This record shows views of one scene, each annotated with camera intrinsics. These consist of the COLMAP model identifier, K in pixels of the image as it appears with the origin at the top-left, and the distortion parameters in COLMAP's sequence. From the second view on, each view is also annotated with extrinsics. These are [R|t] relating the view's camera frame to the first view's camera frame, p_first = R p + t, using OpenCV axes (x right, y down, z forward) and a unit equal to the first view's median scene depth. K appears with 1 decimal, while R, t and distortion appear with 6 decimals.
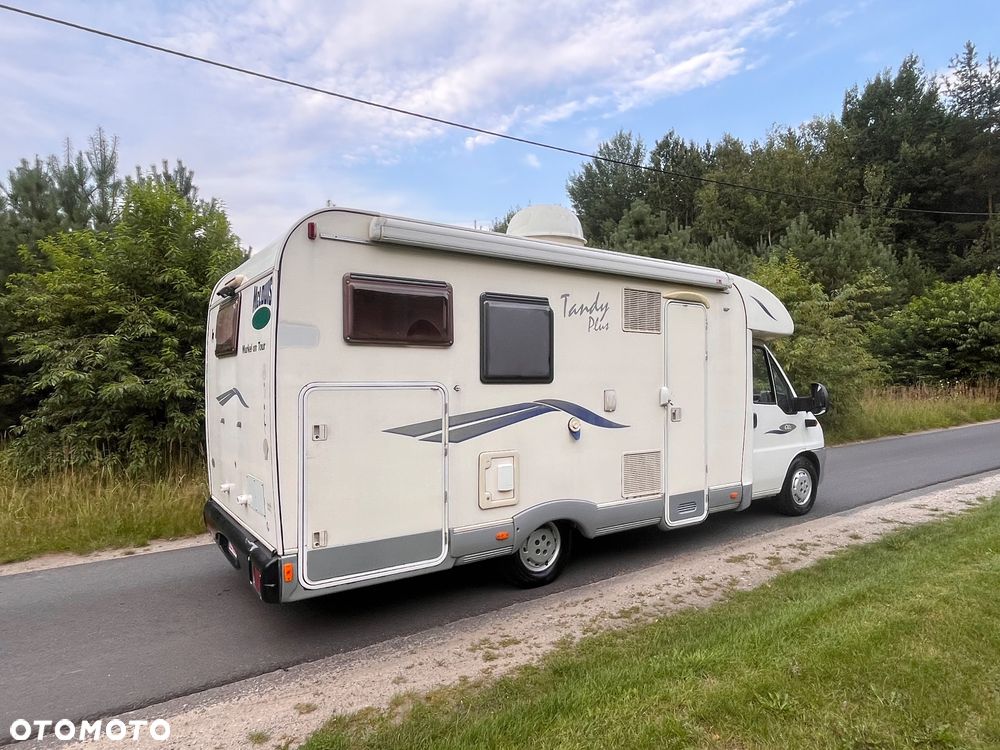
lens RADIAL K [[599.7, 0, 497.2], [0, 599.7, 375.5], [0, 0, 1]] dist [-0.001484, -0.000736]
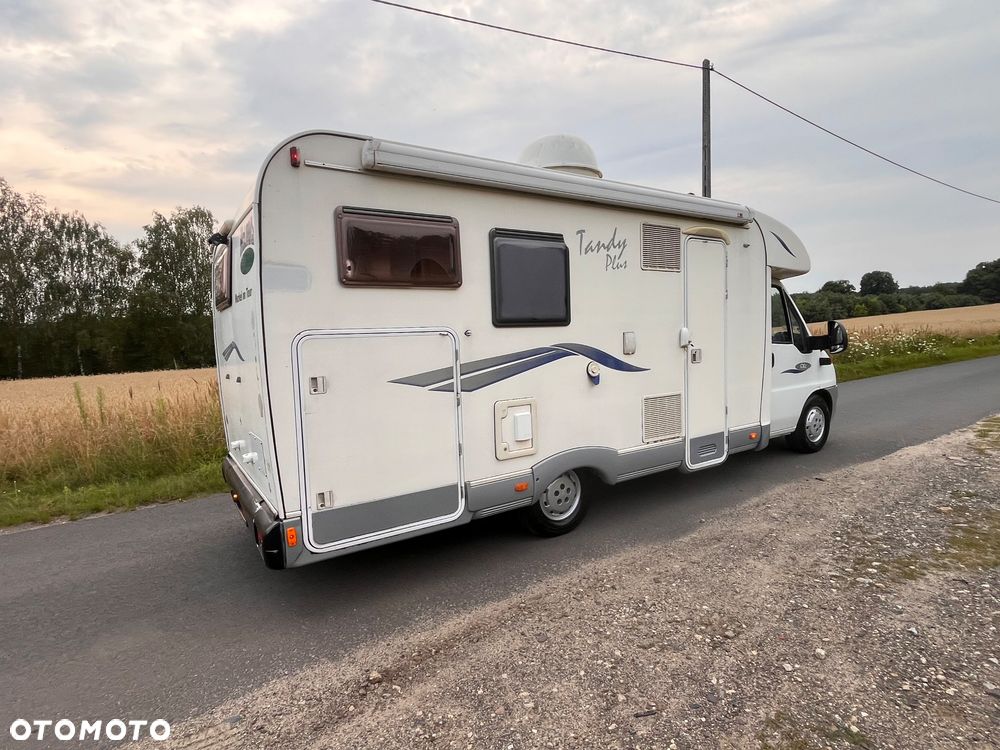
lens RADIAL K [[538.1, 0, 502.3], [0, 538.1, 375.3], [0, 0, 1]] dist [-0.001228, 0.000463]
pose [[0.999352, -0.031836, -0.016794, -0.002070], [0.033106, 0.996104, 0.081741, 0.019041], [0.014126, -0.082244, 0.996512, 0.160705]]
